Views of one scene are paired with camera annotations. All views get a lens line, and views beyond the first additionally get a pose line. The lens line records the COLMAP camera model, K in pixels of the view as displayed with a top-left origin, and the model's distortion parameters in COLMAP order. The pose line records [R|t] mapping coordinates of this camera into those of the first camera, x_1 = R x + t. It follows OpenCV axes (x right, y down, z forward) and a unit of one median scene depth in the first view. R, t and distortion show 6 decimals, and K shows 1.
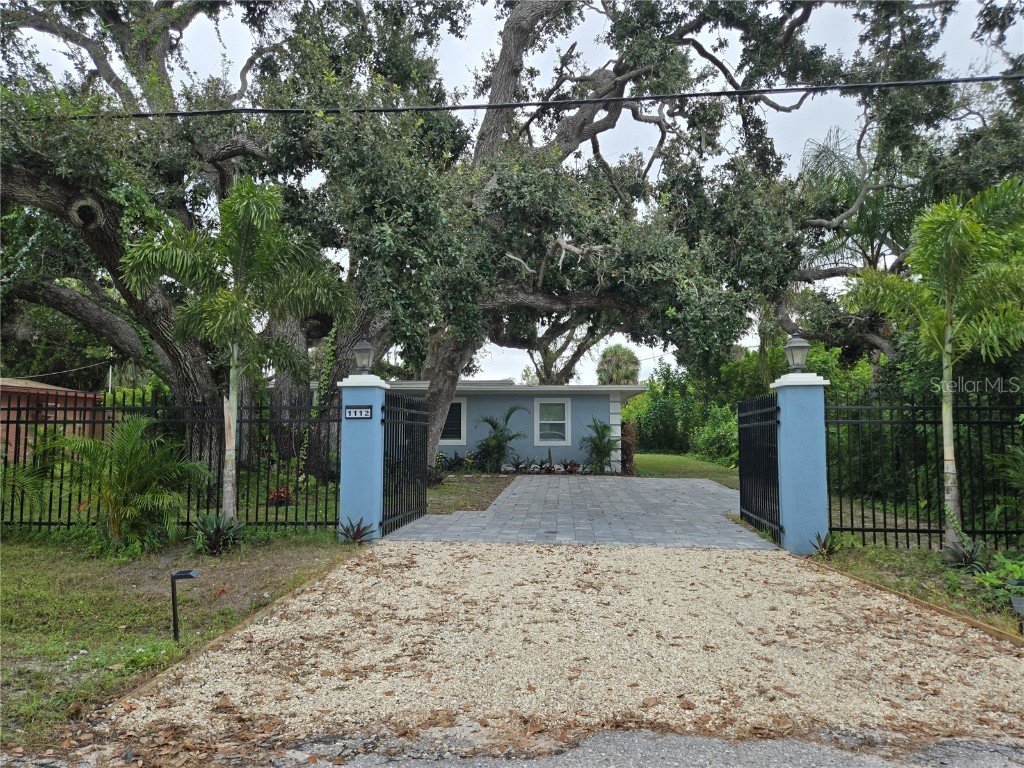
lens RADIAL K [[685.4, 0, 510.4], [0, 685.4, 384.9], [0, 0, 1]] dist [0.028411, -0.013740]
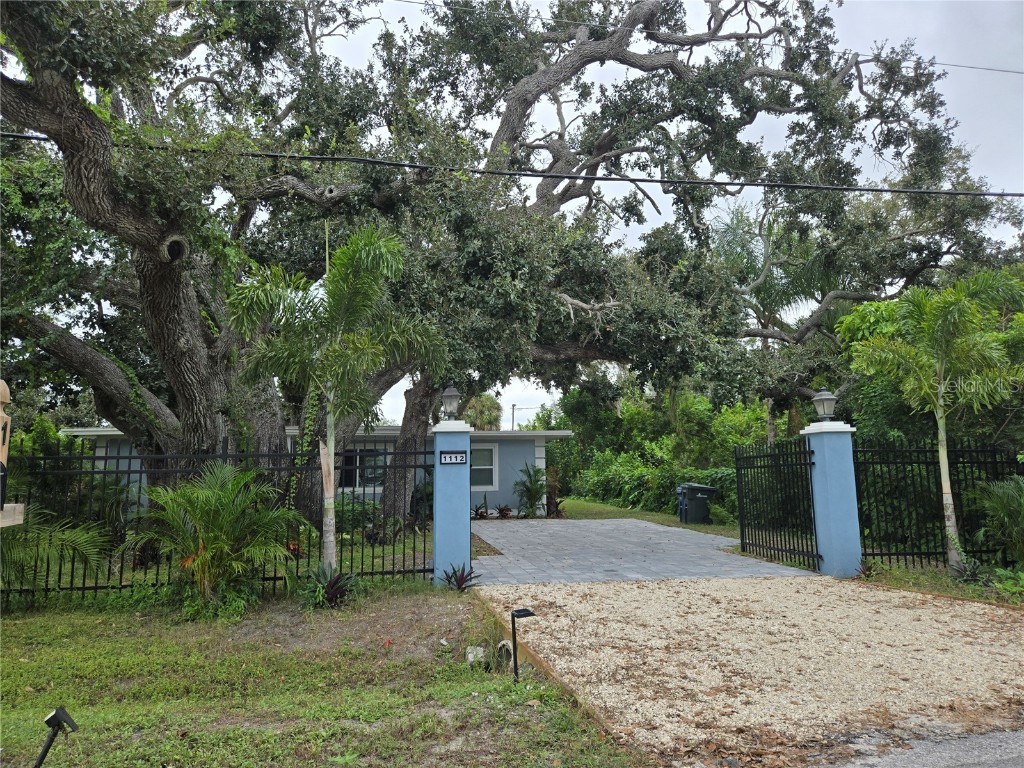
lens RADIAL K [[685.4, 0, 517.8], [0, 685.4, 380.2], [0, 0, 1]] dist [0.028411, -0.013740]
pose [[0.969341, 0.019426, 0.244950, -0.377317], [-0.001477, 0.997313, -0.073245, -0.000346], [-0.245715, 0.070638, 0.966765, -0.012763]]
